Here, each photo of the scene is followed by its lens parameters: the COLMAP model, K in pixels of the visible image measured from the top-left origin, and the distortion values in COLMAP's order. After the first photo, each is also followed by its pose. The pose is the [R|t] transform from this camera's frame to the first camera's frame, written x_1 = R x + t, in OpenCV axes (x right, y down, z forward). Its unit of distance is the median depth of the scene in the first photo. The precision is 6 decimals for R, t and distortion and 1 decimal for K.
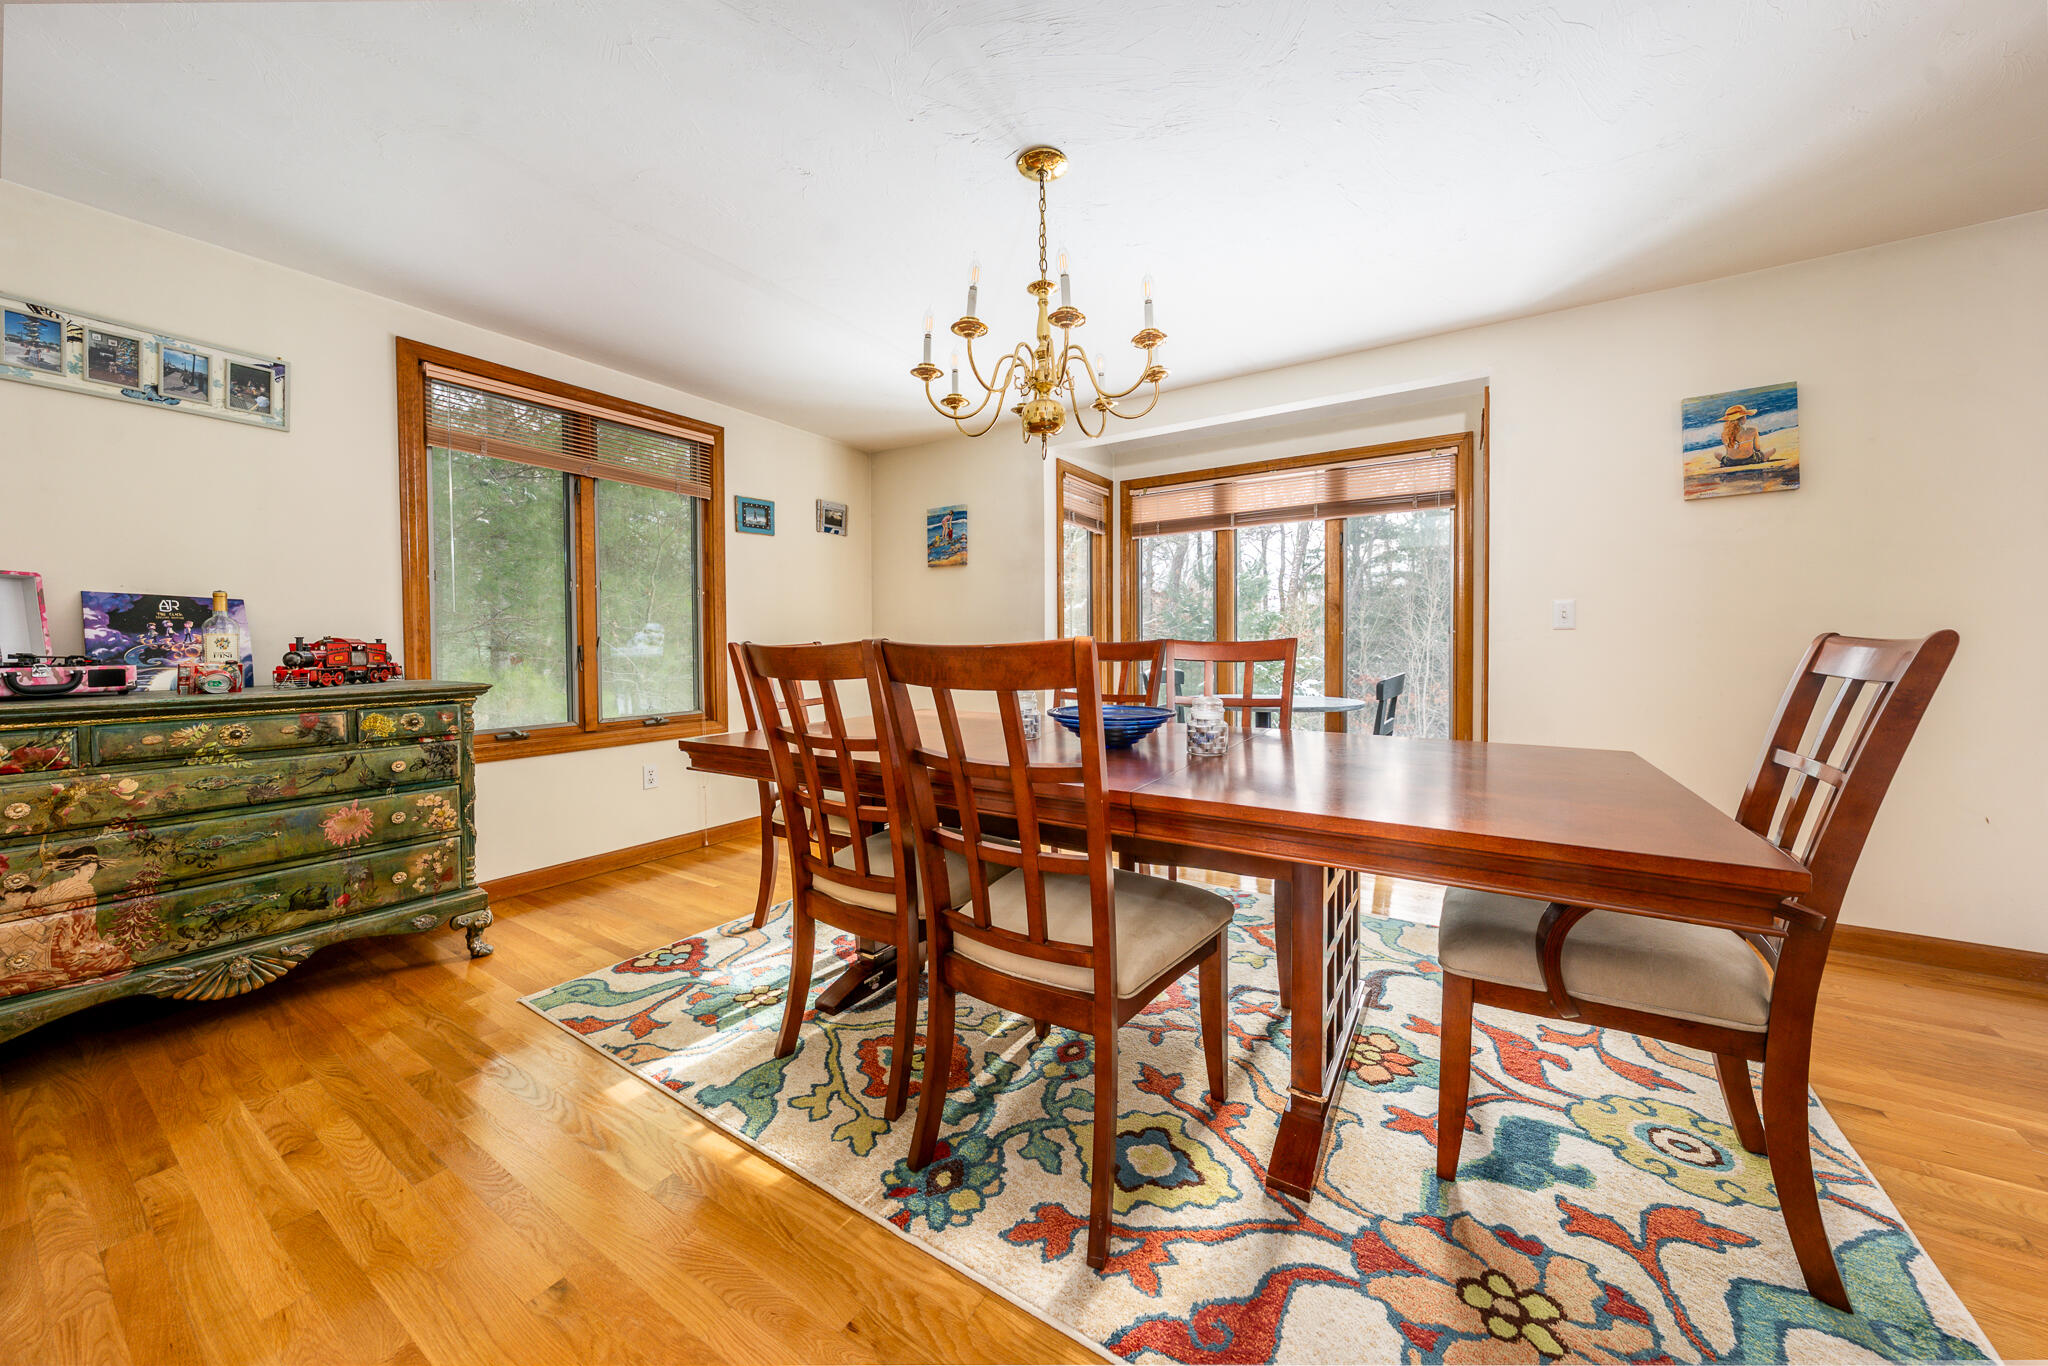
lens RADIAL K [[704.7, 0, 1027.8], [0, 704.7, 655.2], [0, 0, 1]] dist [-0.002302, -0.000050]
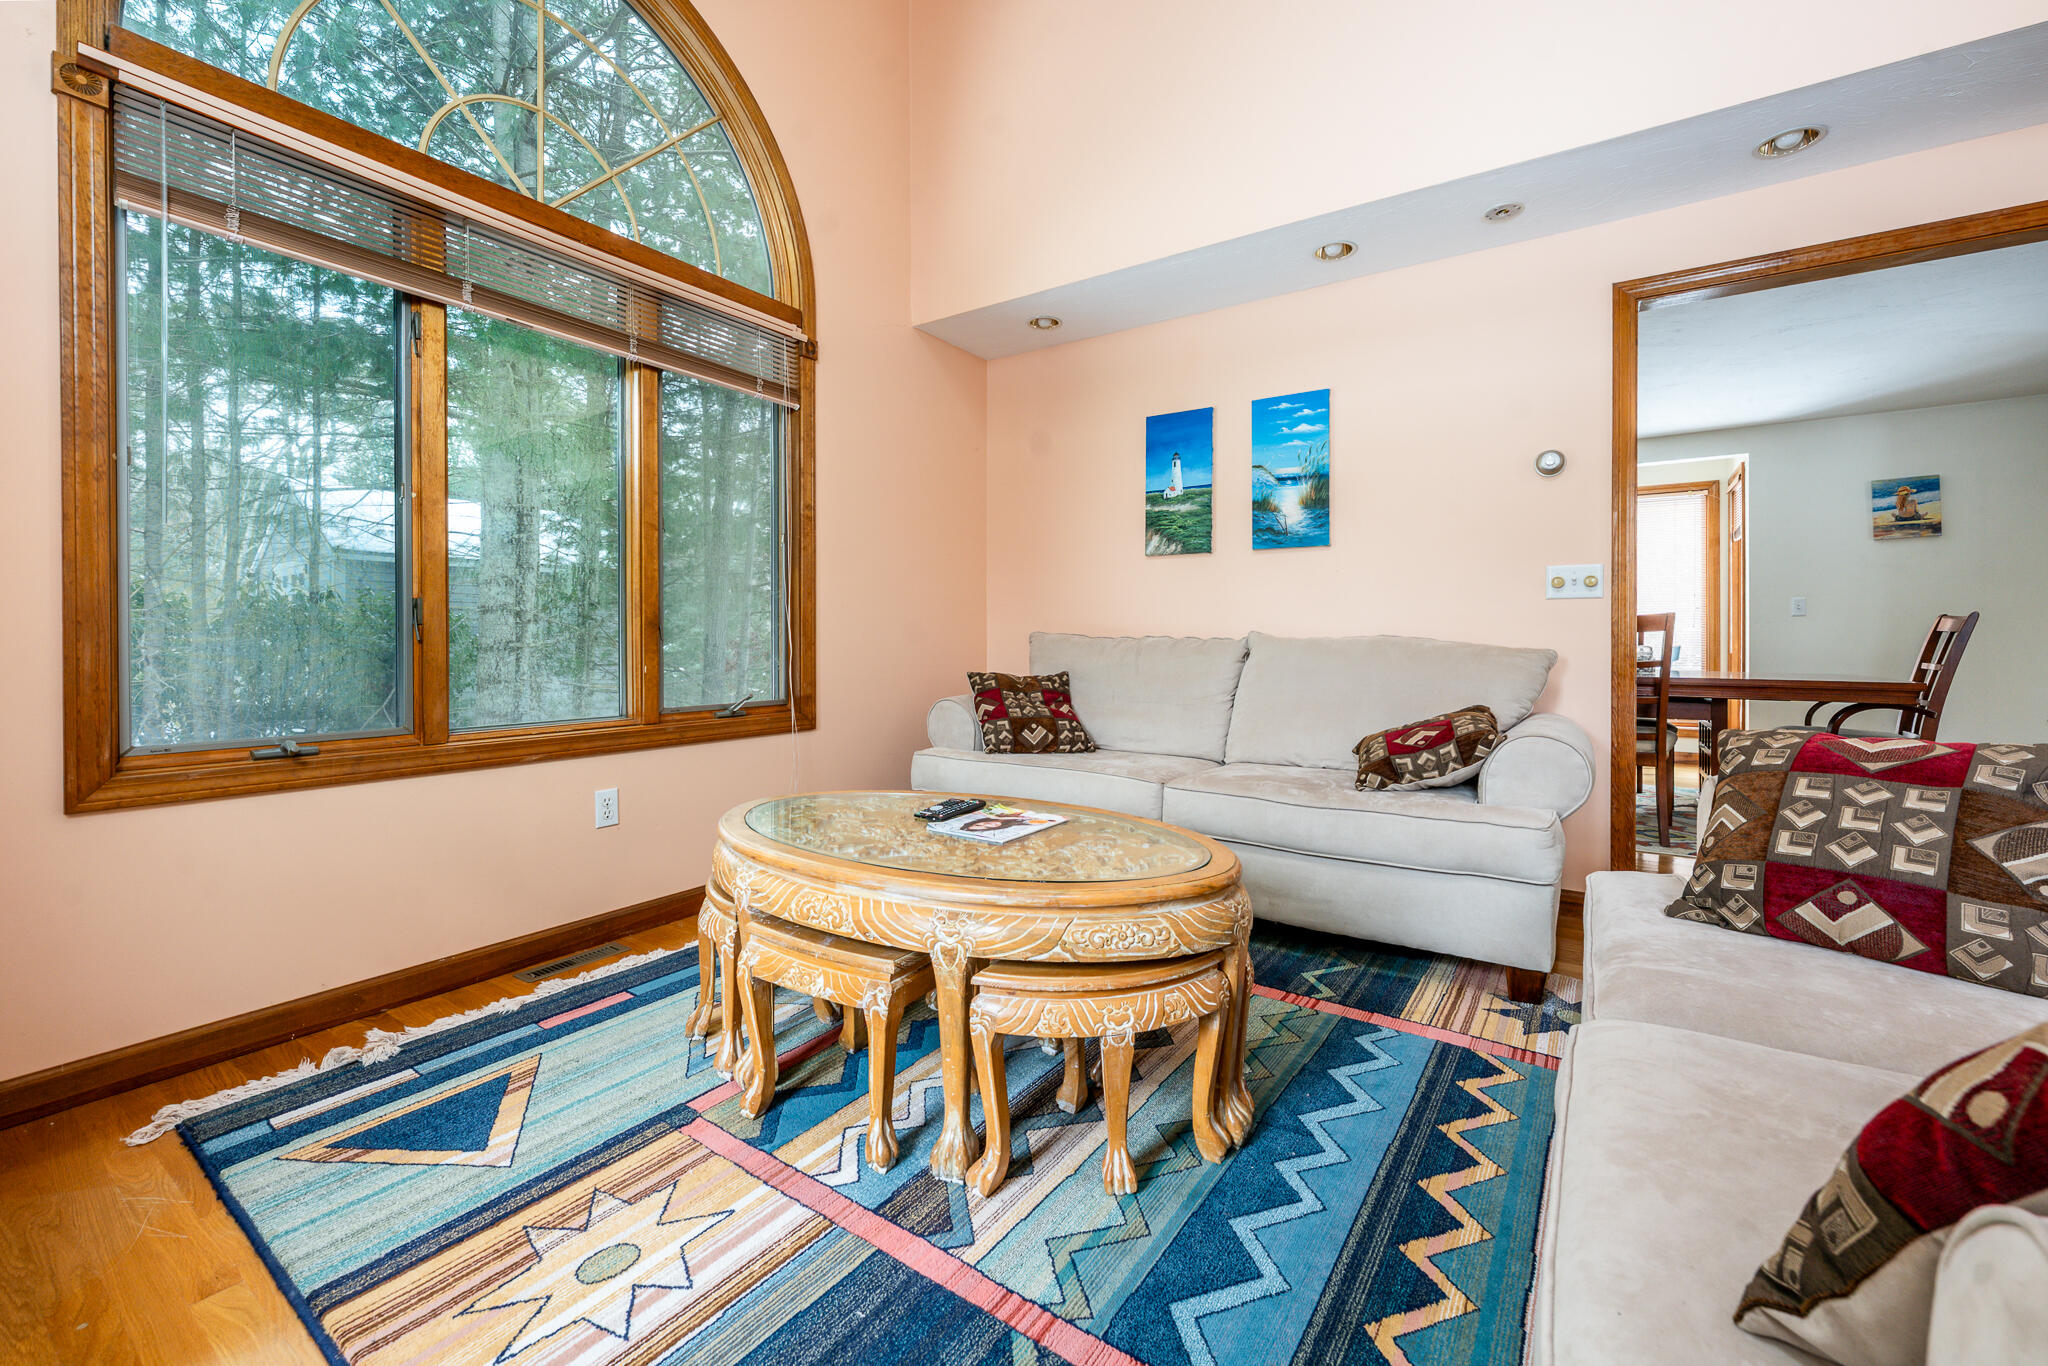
lens RADIAL K [[821.3, 0, 1059.5], [0, 821.3, 638.4], [0, 0, 1]] dist [-0.003667, -0.000085]
pose [[0.999872, 0.006910, -0.014402, -1.214362], [-0.007178, 0.999801, -0.018600, 0.081295], [0.014271, 0.018701, 0.999723, -1.210056]]
